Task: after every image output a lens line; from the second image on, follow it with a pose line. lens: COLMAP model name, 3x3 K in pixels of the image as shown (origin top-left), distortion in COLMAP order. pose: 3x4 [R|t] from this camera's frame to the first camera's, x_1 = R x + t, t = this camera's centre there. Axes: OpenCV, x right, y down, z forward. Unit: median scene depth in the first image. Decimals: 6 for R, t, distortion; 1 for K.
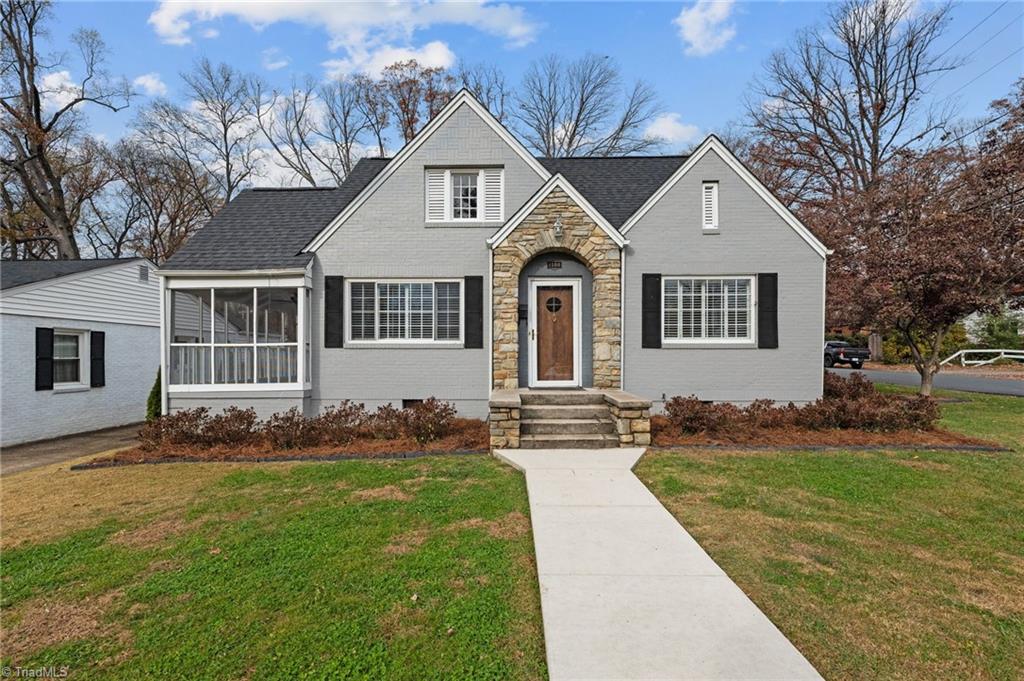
lens RADIAL K [[418.7, 0, 520.0], [0, 418.7, 360.3], [0, 0, 1]] dist [0.000884, 0.000393]
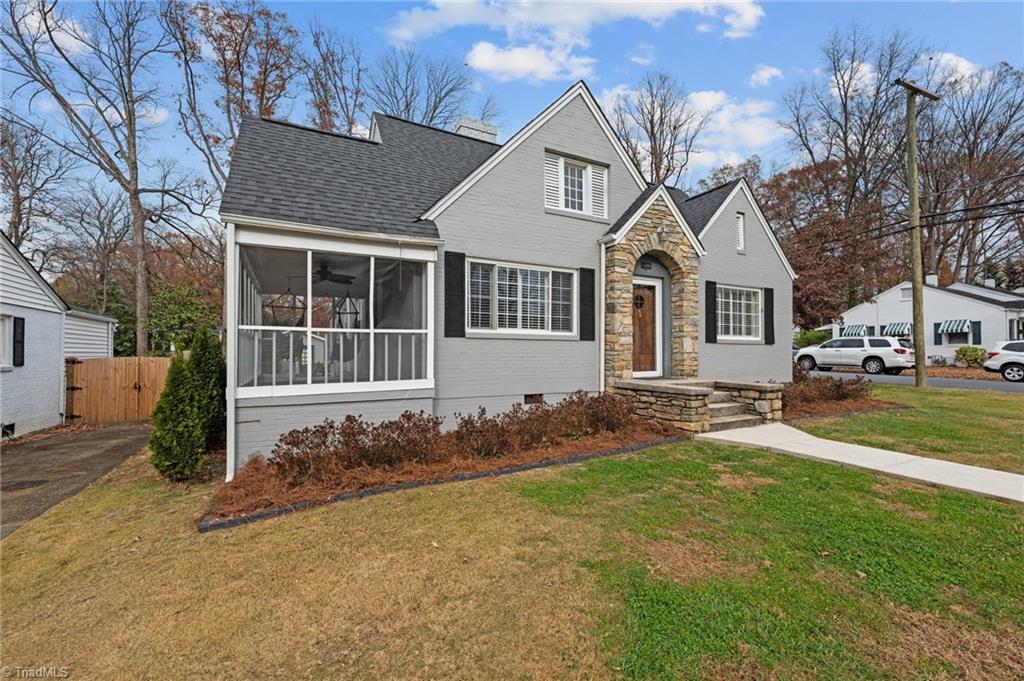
lens RADIAL K [[418.7, 0, 489.5], [0, 418.7, 350.4], [0, 0, 1]] dist [0.000884, 0.000393]
pose [[0.885994, 0.006663, 0.463649, -0.773601], [0.001581, 0.999848, -0.017390, 0.011752], [-0.463694, 0.016141, 0.885848, 0.220926]]
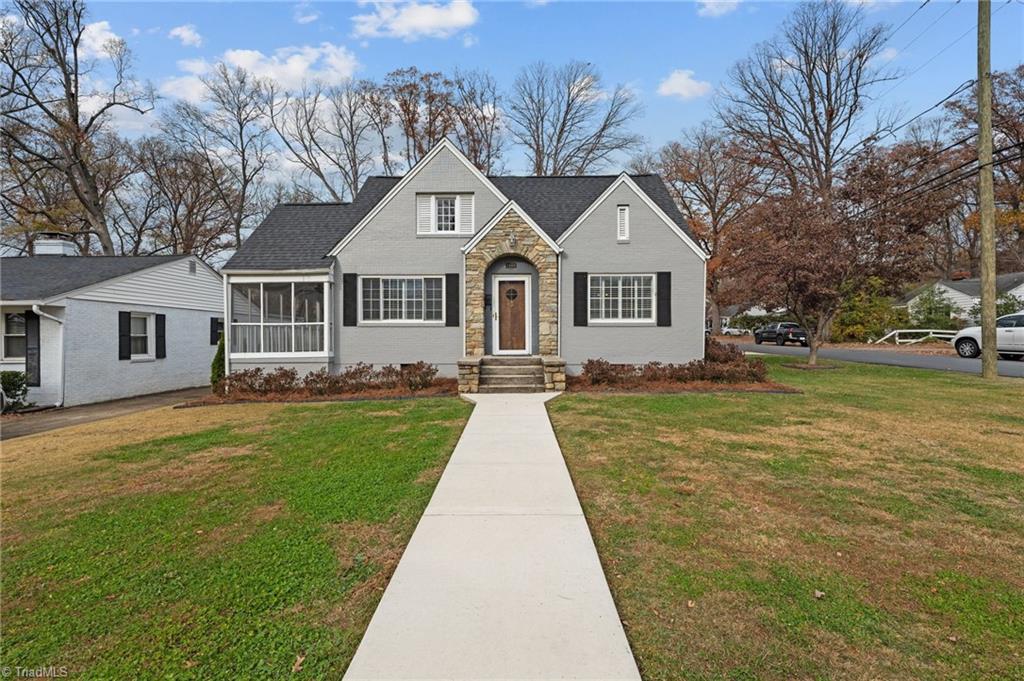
lens RADIAL K [[418.7, 0, 525.0], [0, 418.7, 346.9], [0, 0, 1]] dist [0.000884, 0.000393]
pose [[0.999999, -0.000604, 0.001241, 0.124062], [0.000592, 0.999948, 0.010165, 0.024363], [-0.001247, -0.010165, 0.999948, -0.366347]]
